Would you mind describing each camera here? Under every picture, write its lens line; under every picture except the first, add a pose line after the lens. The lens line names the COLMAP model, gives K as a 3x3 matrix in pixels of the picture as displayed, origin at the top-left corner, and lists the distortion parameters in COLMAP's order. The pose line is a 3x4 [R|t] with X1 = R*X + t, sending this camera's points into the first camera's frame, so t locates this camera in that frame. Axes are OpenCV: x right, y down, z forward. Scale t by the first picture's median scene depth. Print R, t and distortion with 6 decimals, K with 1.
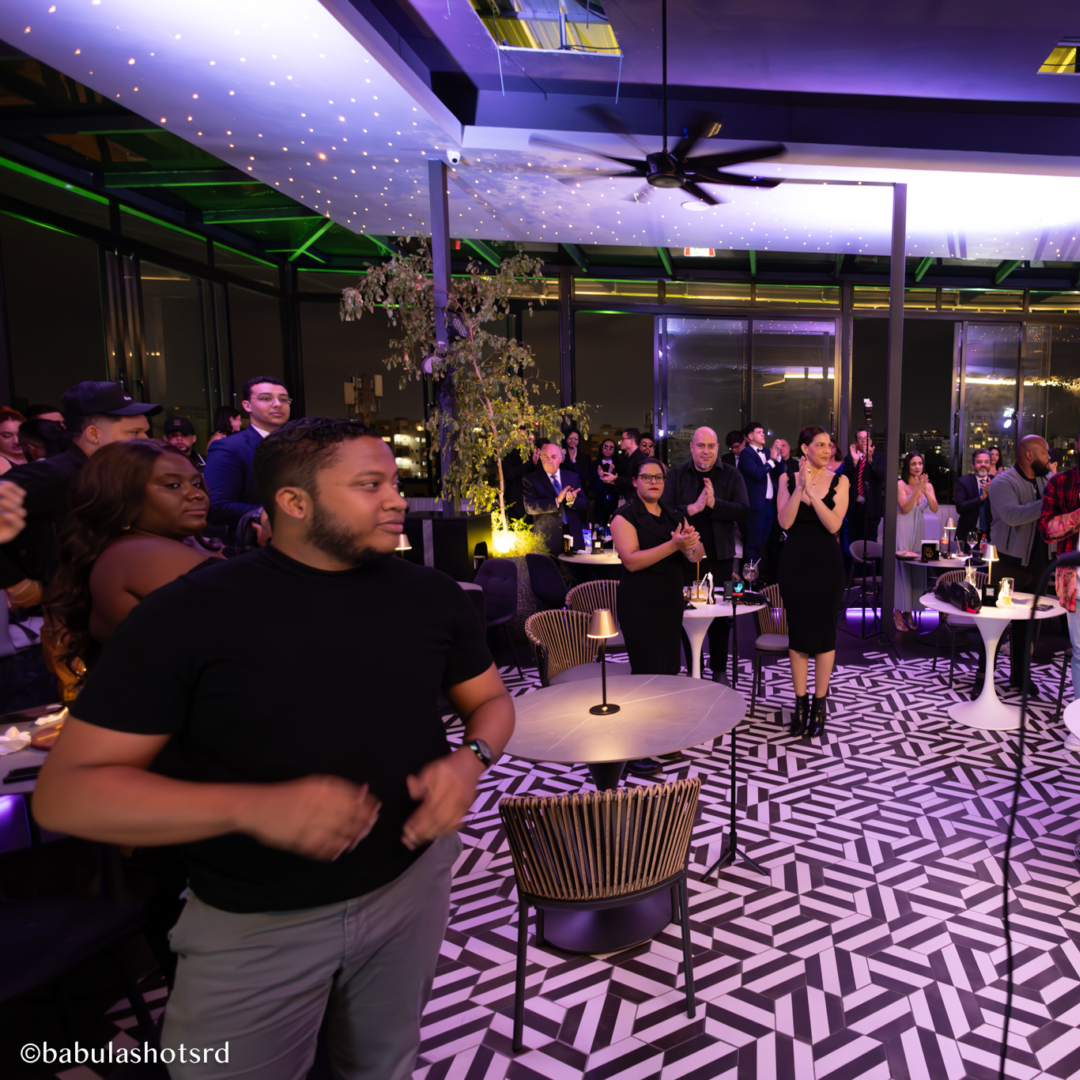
lens RADIAL K [[653.5, 0, 541.1], [0, 653.5, 514.6], [0, 0, 1]] dist [0.003849, 0.001253]
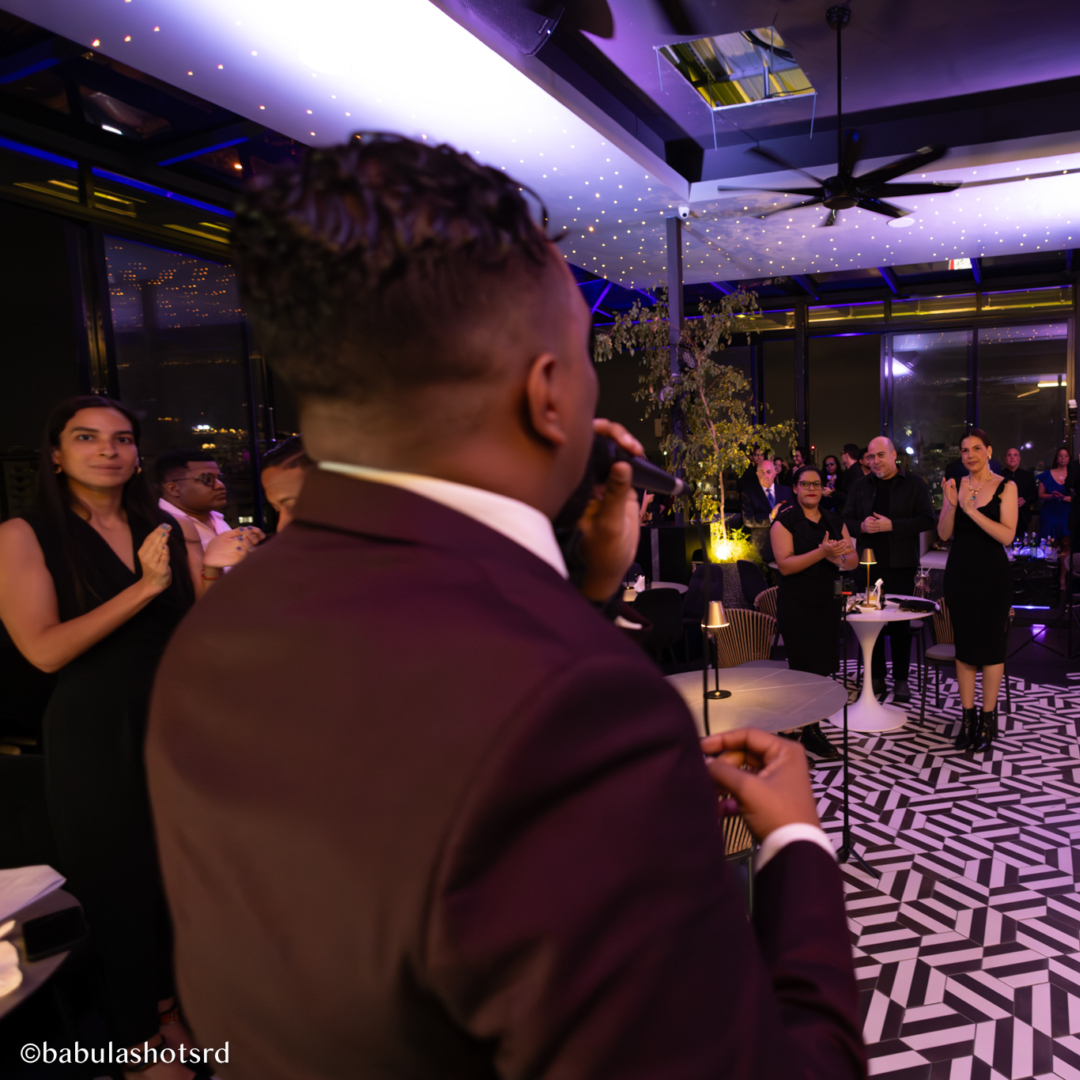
lens RADIAL K [[588.6, 0, 666.9], [0, 588.6, 525.0], [0, 0, 1]] dist [0.000973, 0.000750]
pose [[0.952386, 0.007975, -0.304789, 0.203584], [-0.013416, 0.999786, -0.015762, 0.022382], [0.304598, 0.019101, 0.952289, 0.027804]]
